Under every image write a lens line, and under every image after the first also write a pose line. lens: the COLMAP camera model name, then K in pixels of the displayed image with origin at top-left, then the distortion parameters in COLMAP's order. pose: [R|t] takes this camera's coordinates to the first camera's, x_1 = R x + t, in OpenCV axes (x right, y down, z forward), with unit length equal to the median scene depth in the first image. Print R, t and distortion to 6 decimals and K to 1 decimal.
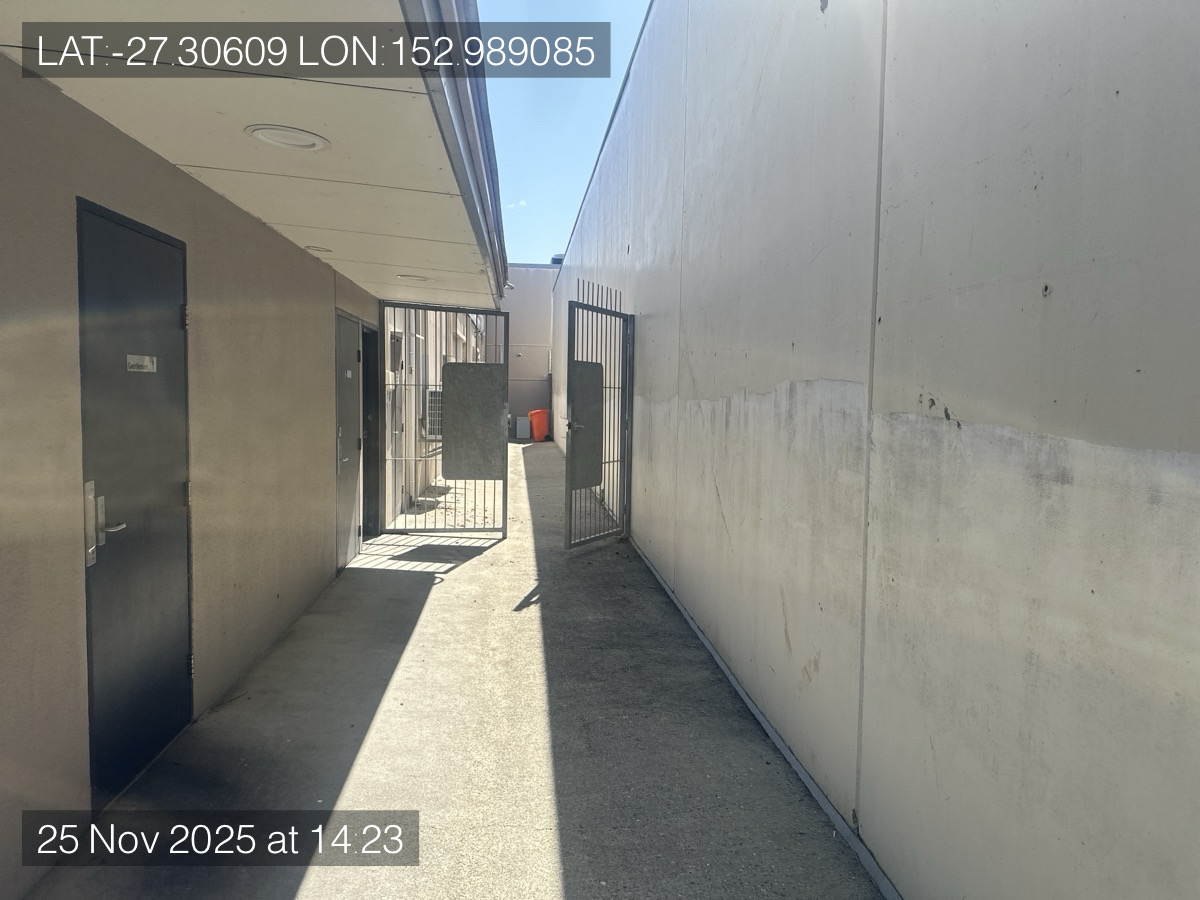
lens RADIAL K [[829.3, 0, 599.0], [0, 829.3, 442.5], [0, 0, 1]] dist [0.135081, -0.219601]
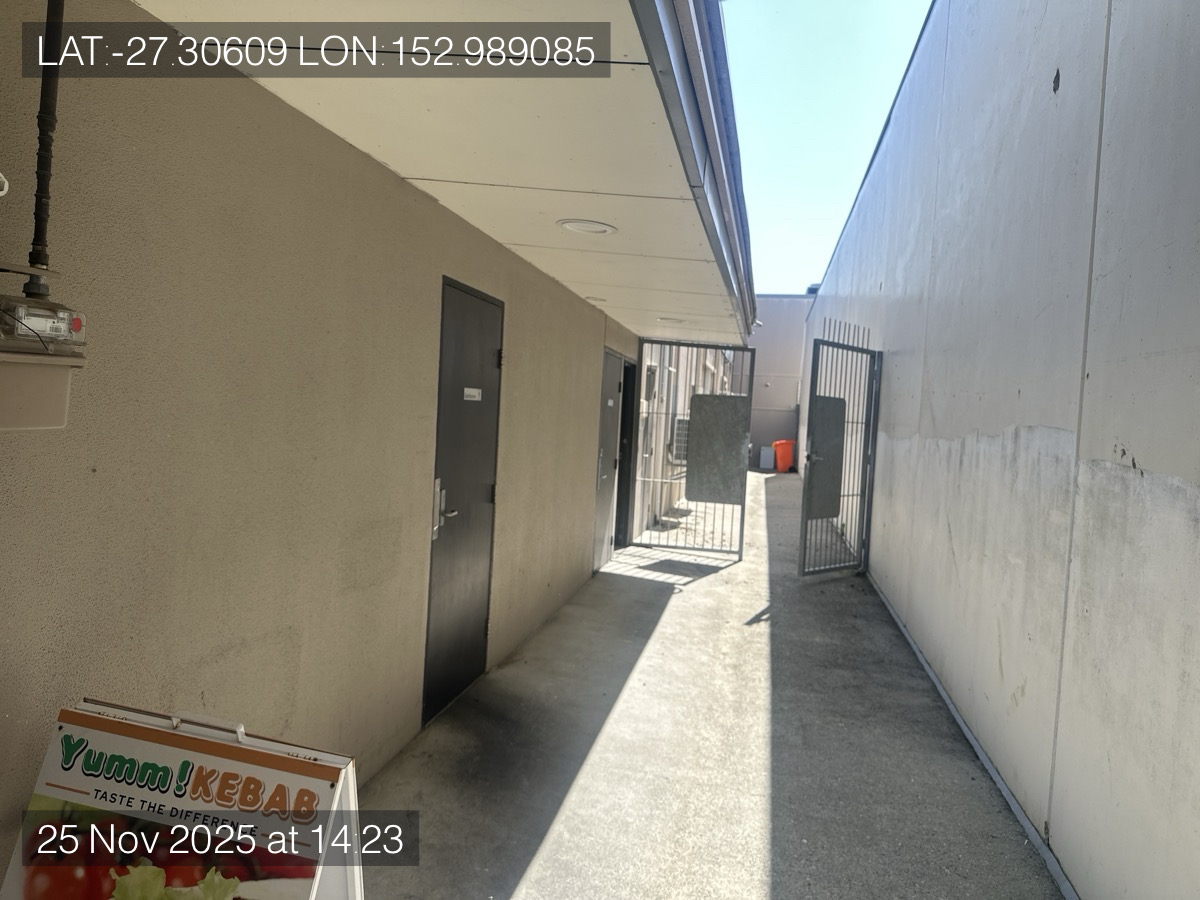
lens RADIAL K [[829.3, 0, 599.0], [0, 829.3, 442.5], [0, 0, 1]] dist [0.135081, -0.219601]
pose [[0.956532, 0.047087, -0.287801, 0.023236], [-0.056689, 0.998076, -0.025118, 0.003440], [0.286065, 0.040342, 0.957361, -0.131642]]
